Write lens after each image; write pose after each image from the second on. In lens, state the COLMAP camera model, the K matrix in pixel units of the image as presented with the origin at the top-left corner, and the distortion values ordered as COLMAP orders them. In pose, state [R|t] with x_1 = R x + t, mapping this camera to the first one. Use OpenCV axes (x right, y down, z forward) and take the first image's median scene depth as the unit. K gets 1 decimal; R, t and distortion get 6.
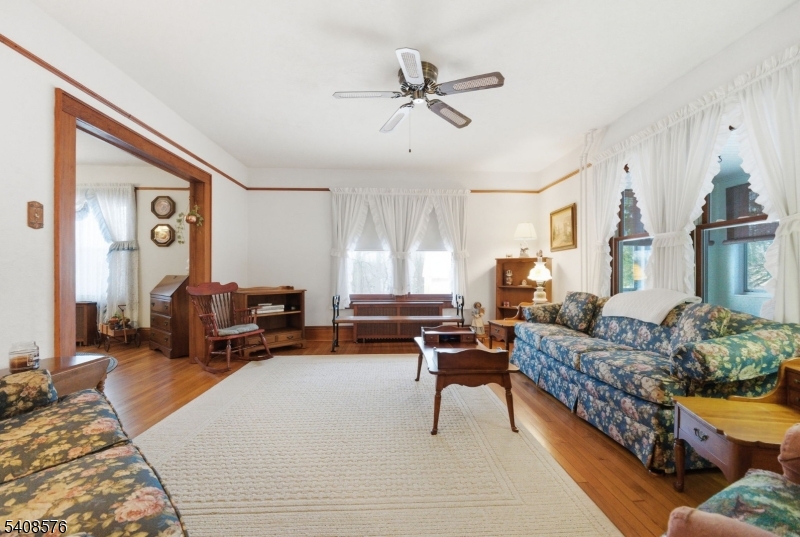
lens RADIAL K [[347.7, 0, 401.8], [0, 347.7, 276.4], [0, 0, 1]] dist [-0.008069, 0.001668]
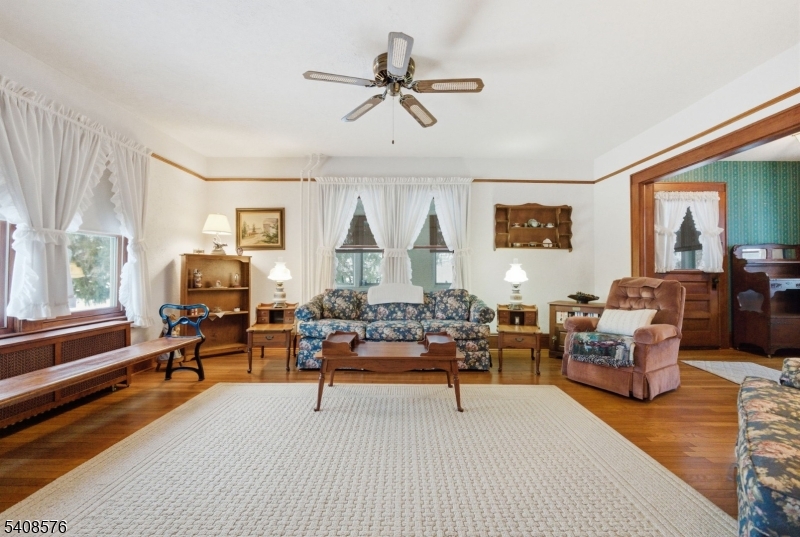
lens RADIAL K [[347.7, 0, 401.8], [0, 347.7, 265.7], [0, 0, 1]] dist [-0.008069, 0.001668]
pose [[0.040375, 0.017287, 0.999035, -0.783175], [0.005114, 0.999834, -0.017507, -0.014914], [-0.999172, 0.005816, 0.040280, 0.821102]]
